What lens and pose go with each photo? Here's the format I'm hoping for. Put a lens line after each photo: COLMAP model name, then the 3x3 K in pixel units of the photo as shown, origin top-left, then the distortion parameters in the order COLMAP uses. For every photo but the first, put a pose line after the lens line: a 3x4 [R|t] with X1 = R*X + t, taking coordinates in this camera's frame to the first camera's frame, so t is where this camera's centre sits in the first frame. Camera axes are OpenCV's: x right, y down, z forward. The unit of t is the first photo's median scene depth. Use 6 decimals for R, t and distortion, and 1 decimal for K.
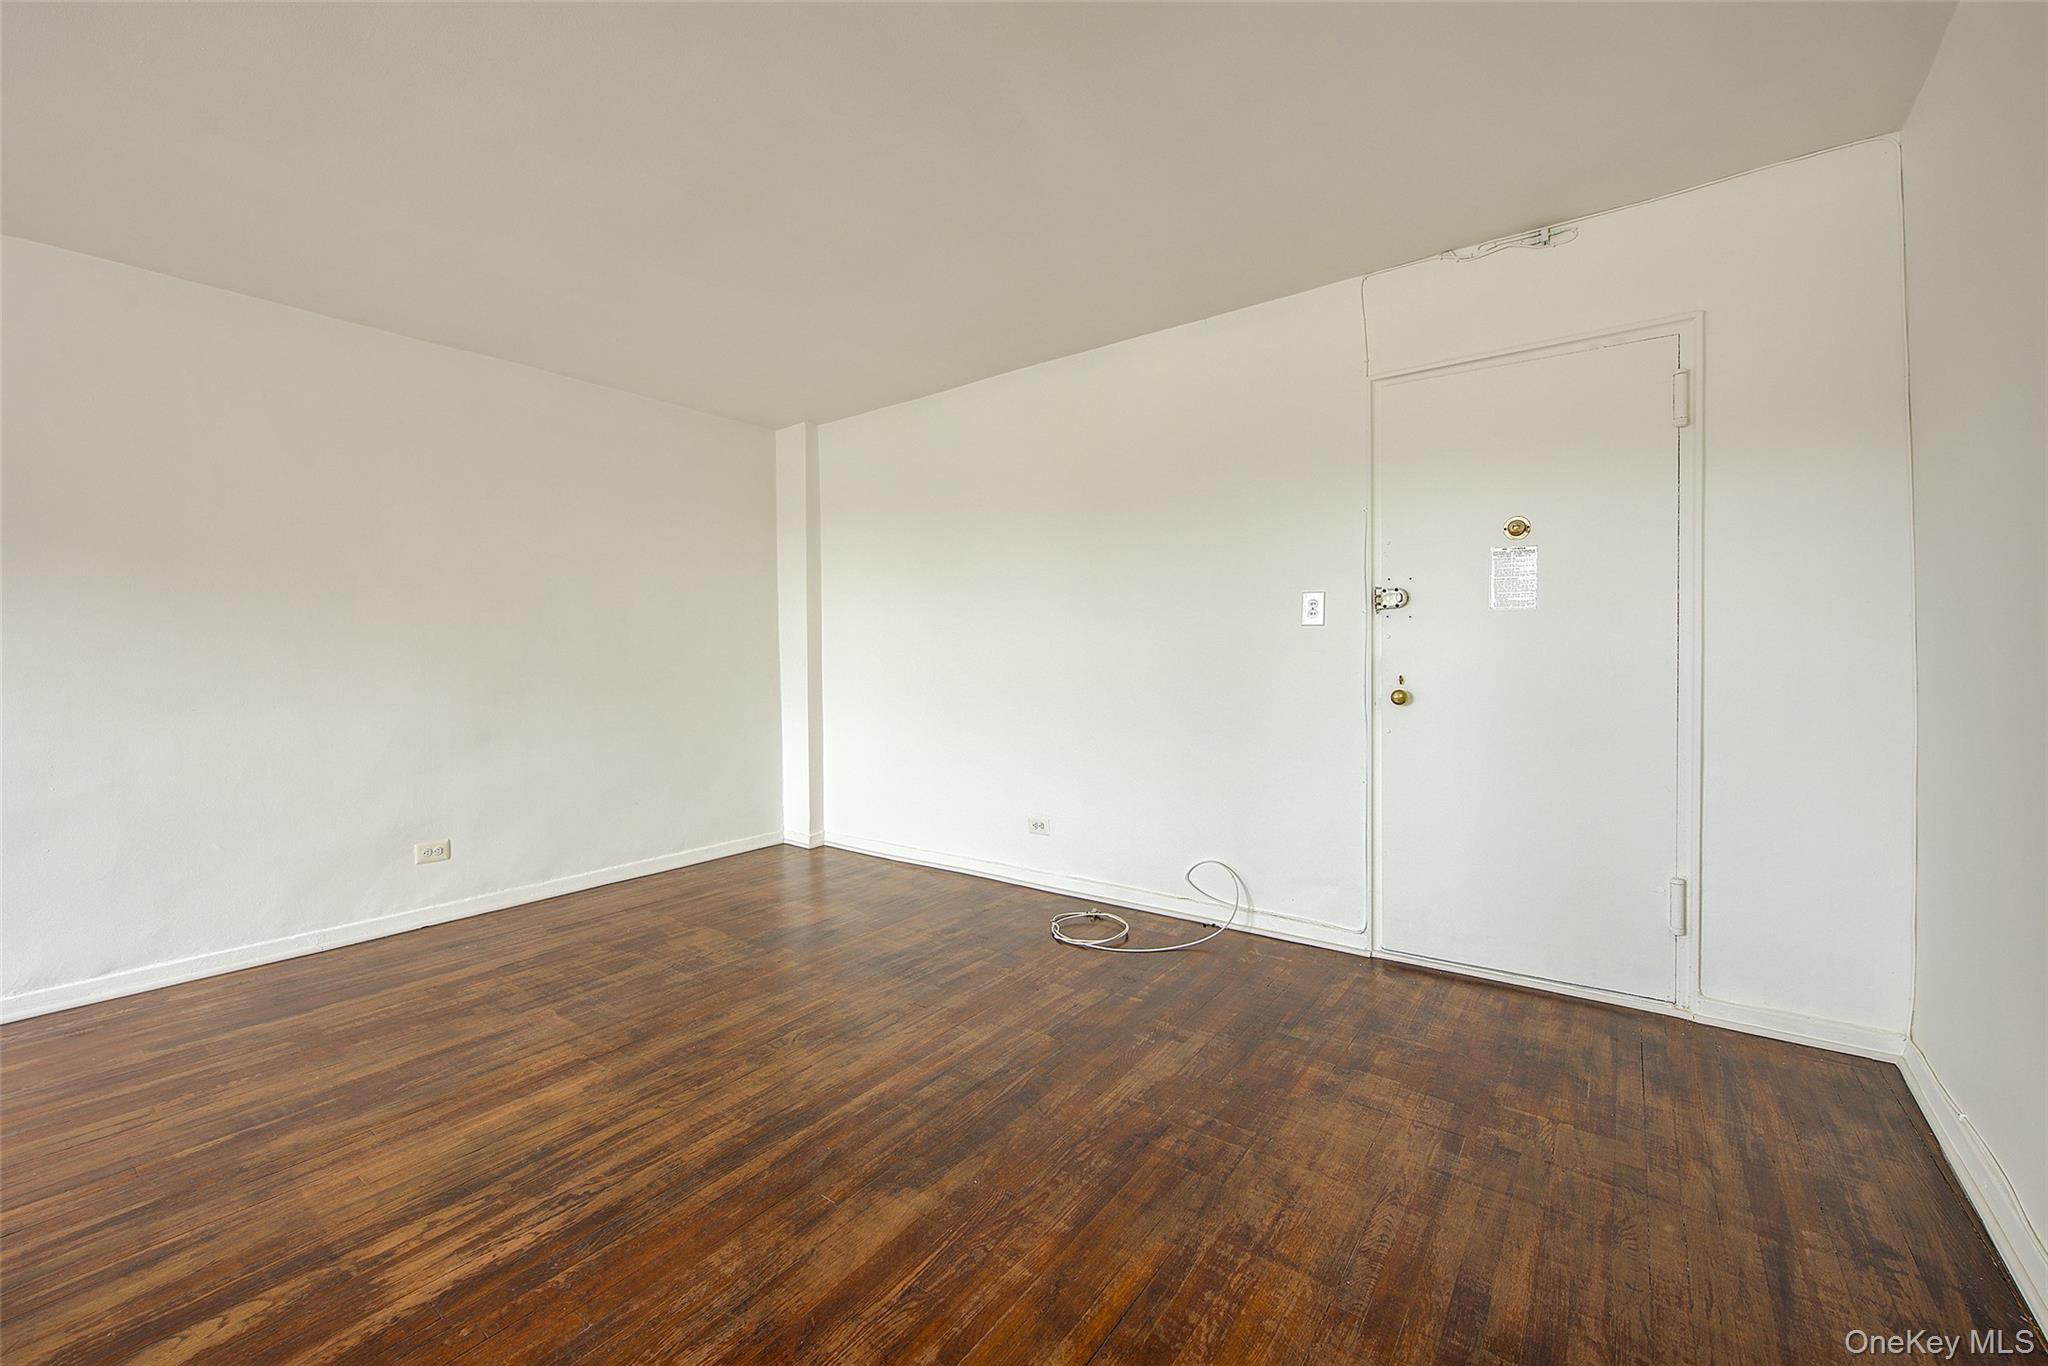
lens RADIAL K [[815.0, 0, 1028.6], [0, 815.0, 659.0], [0, 0, 1]] dist [0.001212, -0.002724]
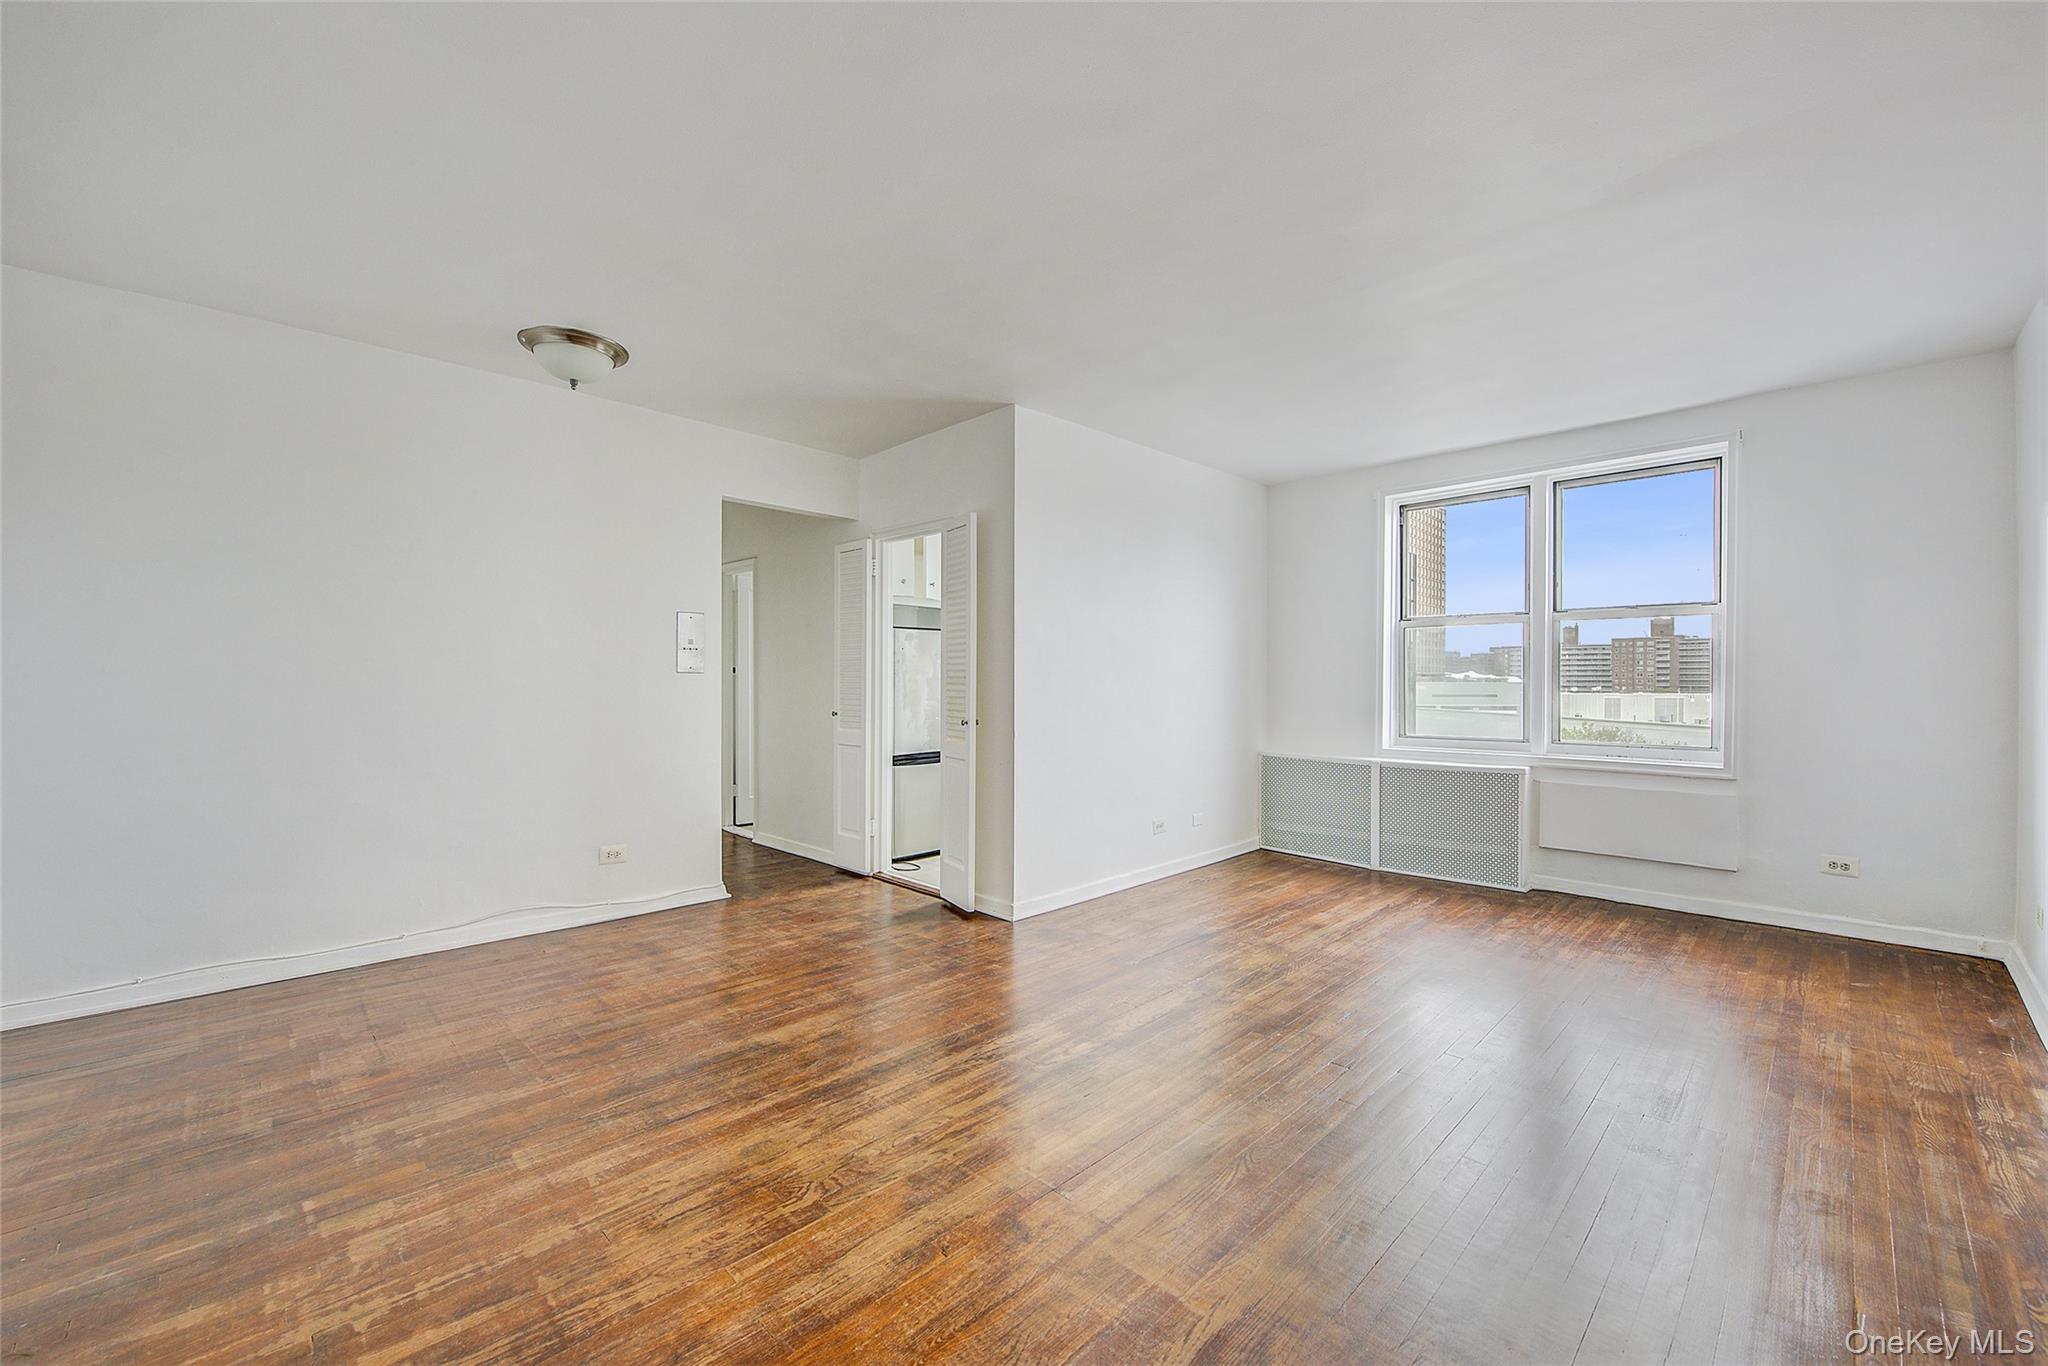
lens RADIAL K [[815.0, 0, 1030.5], [0, 815.0, 694.4], [0, 0, 1]] dist [0.001212, -0.002724]
pose [[-0.989657, 0.005322, 0.143357, -0.680128], [0.008256, 0.999768, 0.019878, -0.012926], [-0.143218, 0.020855, -0.989471, 1.923913]]
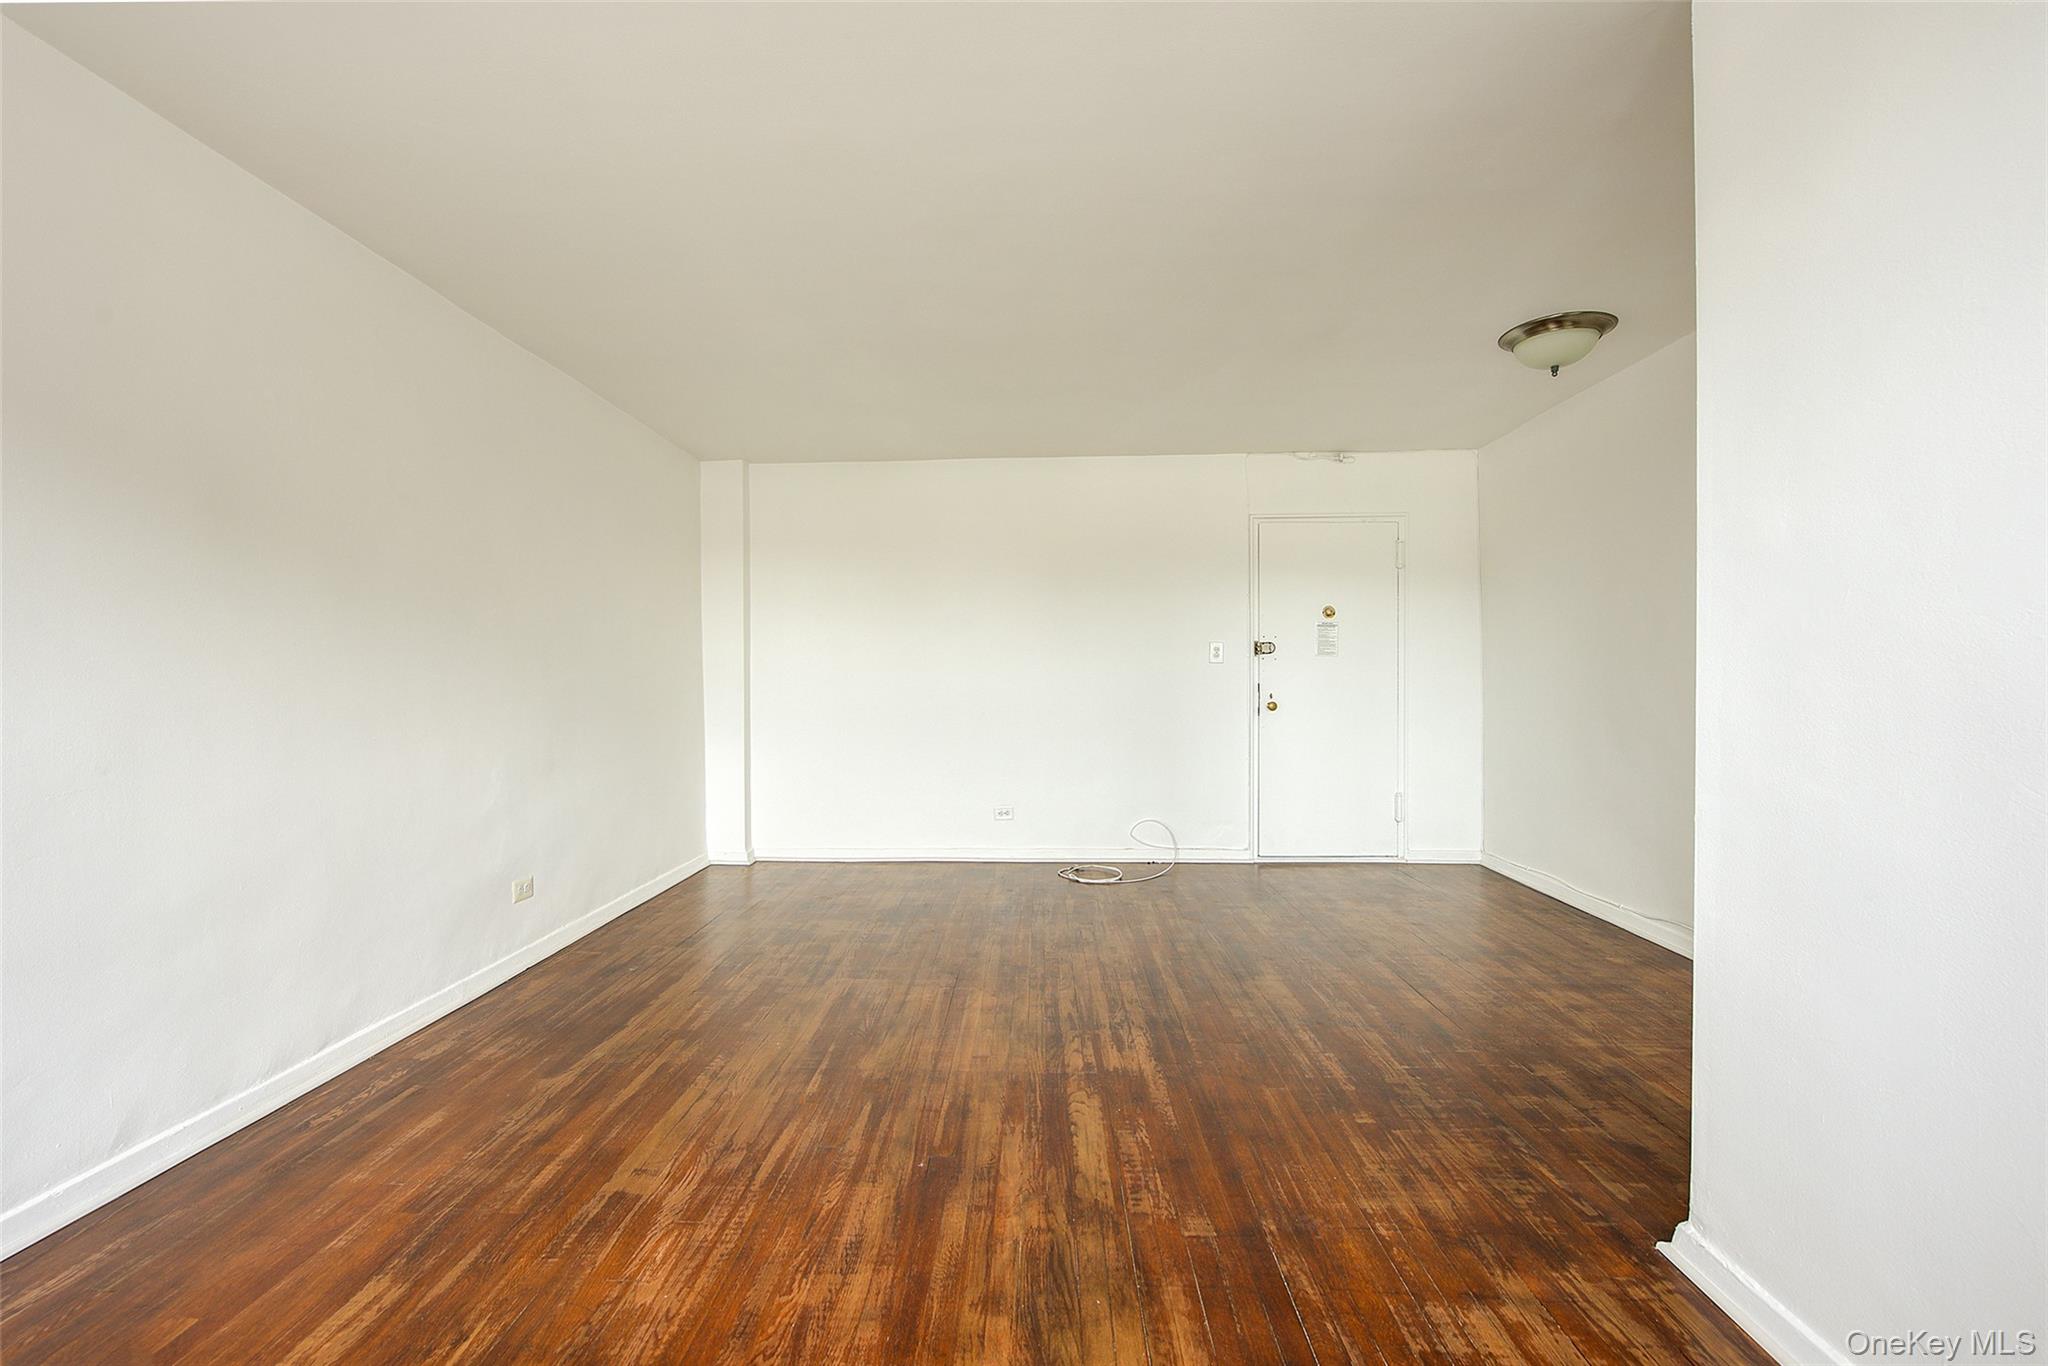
lens RADIAL K [[815.0, 0, 994.5], [0, 815.0, 691.8], [0, 0, 1]] dist [0.001212, -0.002724]
pose [[0.835888, -0.006406, 0.548863, -1.299124], [0.005277, 0.999979, 0.003634, 0.008659], [-0.548875, -0.000142, 0.835905, -0.150915]]
